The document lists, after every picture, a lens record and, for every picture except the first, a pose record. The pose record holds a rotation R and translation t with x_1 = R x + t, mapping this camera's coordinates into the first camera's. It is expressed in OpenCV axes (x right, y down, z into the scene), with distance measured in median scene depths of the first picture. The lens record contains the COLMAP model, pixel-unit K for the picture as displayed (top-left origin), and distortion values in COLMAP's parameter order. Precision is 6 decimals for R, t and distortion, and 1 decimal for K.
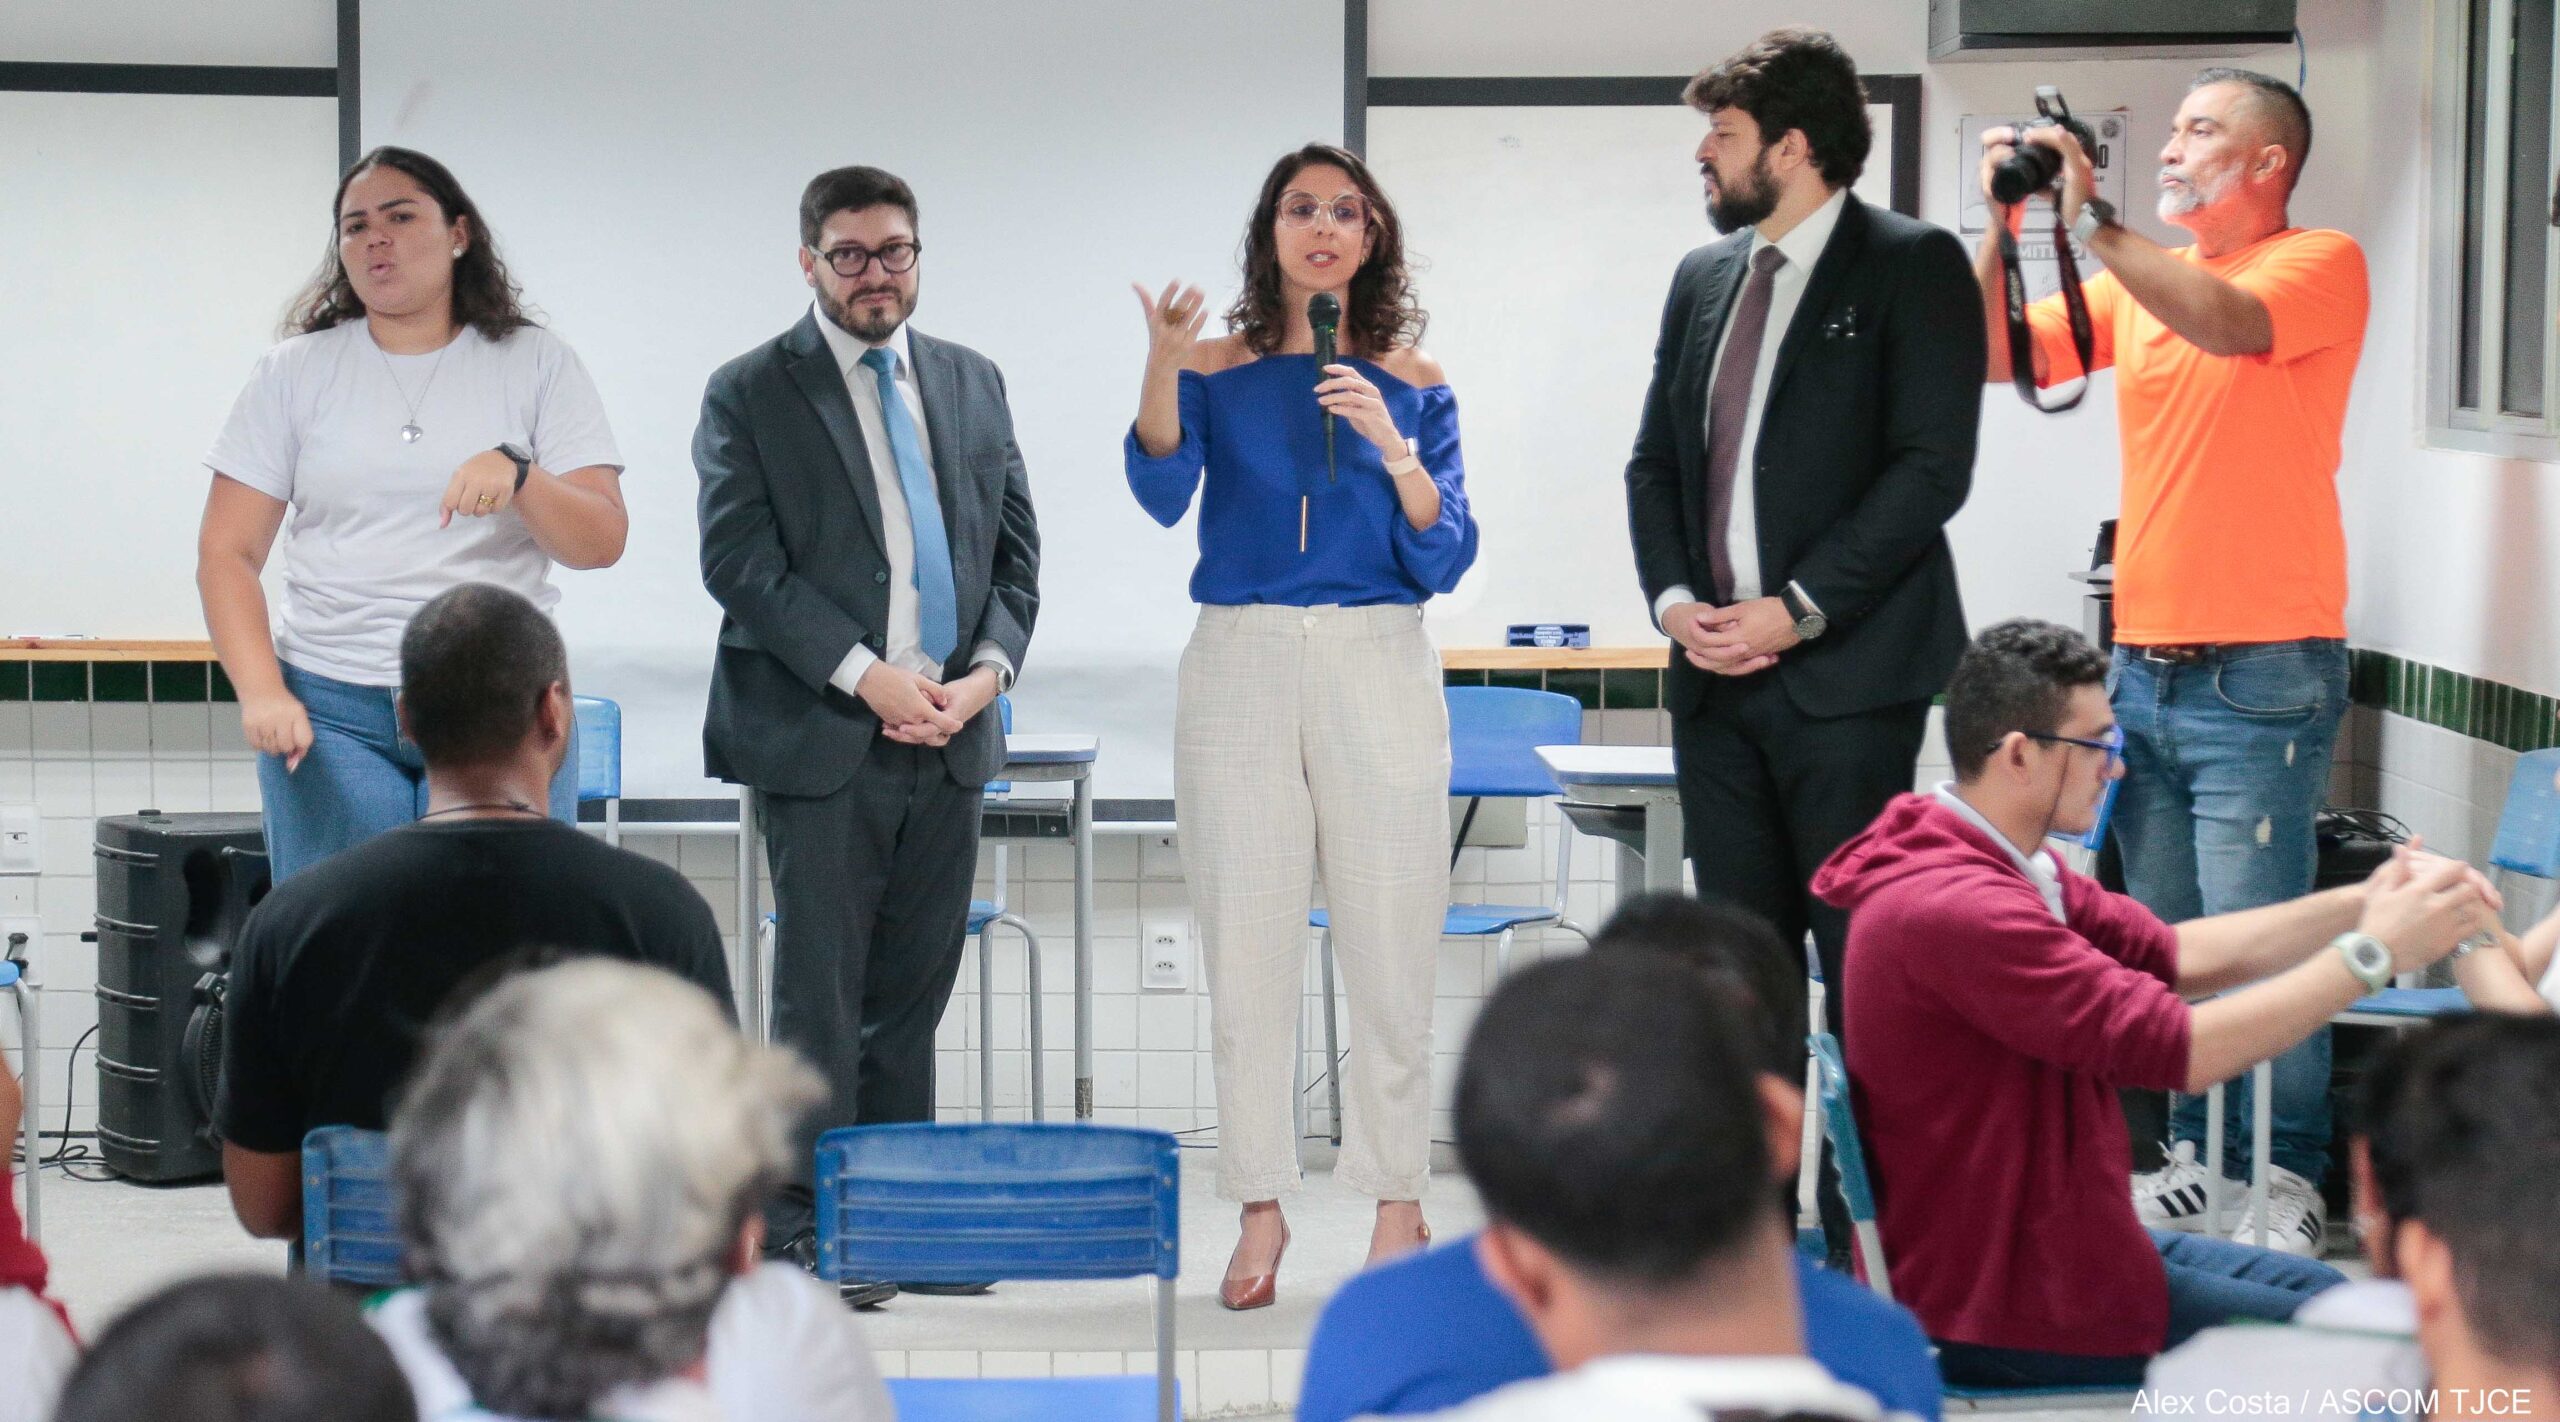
lens RADIAL K [[6297.3, 0, 1194.1], [0, 6297.3, 858.6], [0, 0, 1]] dist [0.441711, 0.000000]
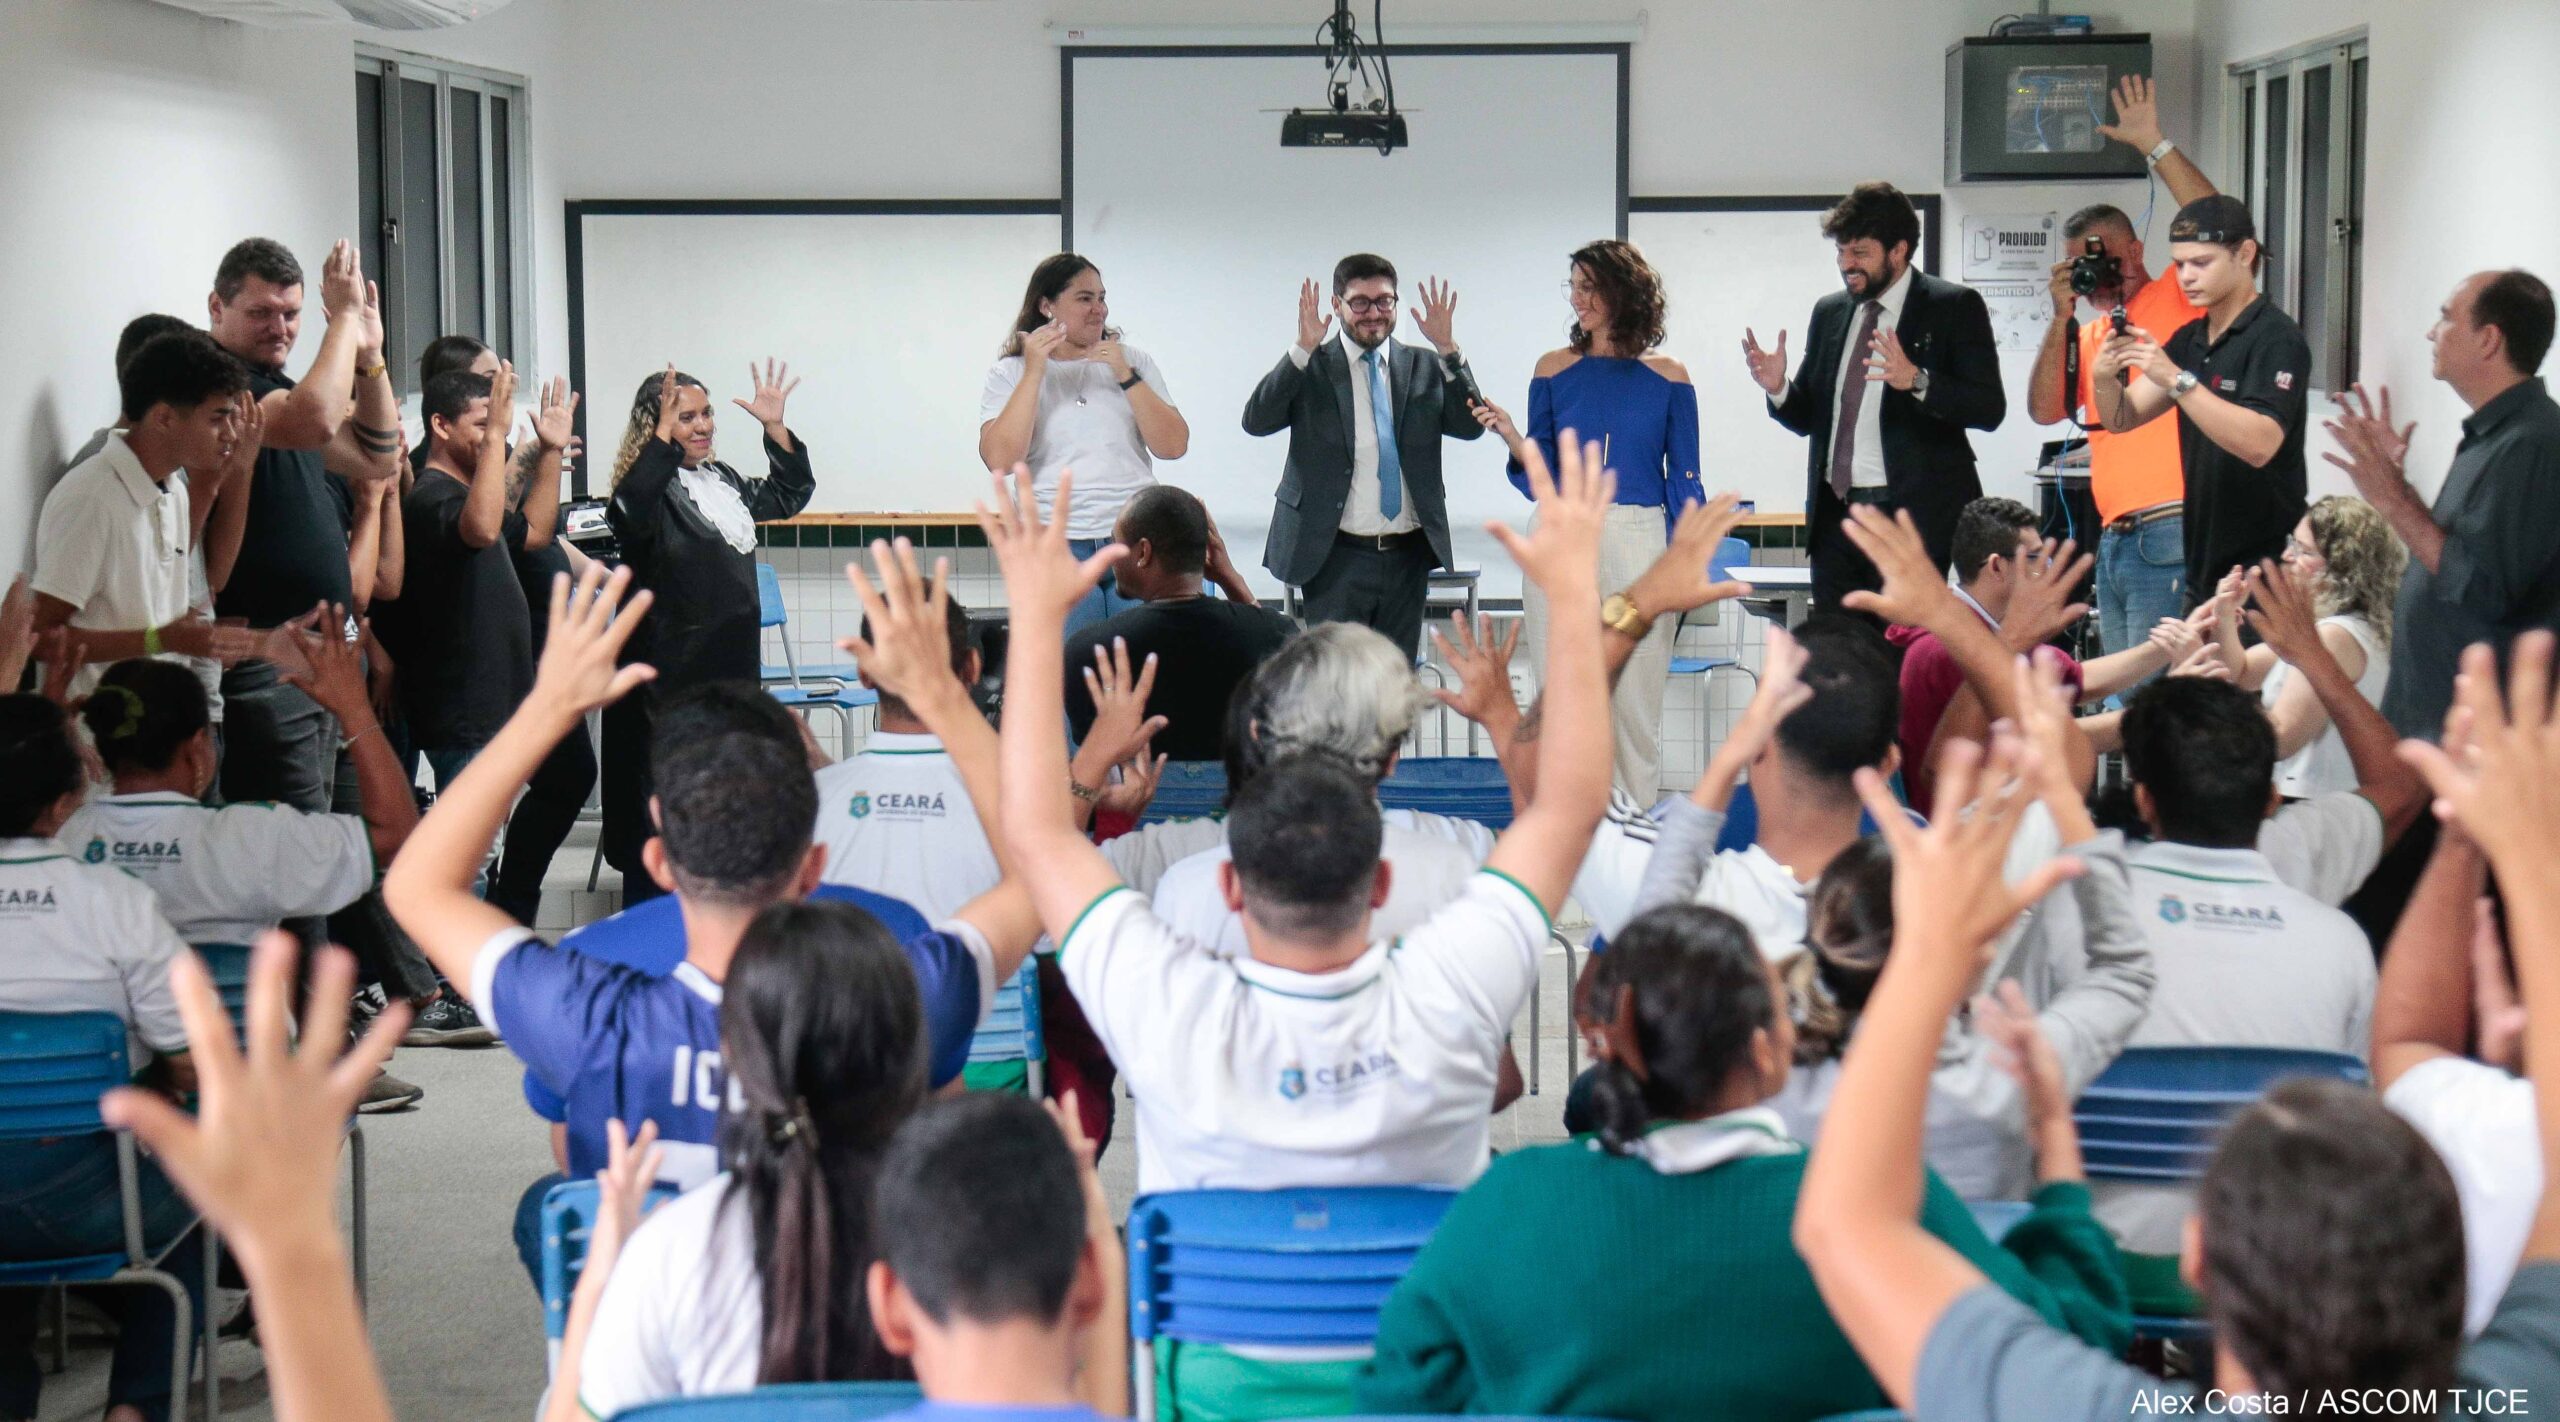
lens RADIAL K [[3910.3, 0, 1262.8], [0, 3910.3, 653.9], [0, 0, 1]] dist [0.092595, 0.000000]
pose [[0.998339, -0.001204, -0.057608, -0.012882], [0.001311, 0.999997, 0.001821, 0.004140], [0.057606, -0.001893, 0.998338, -0.115313]]
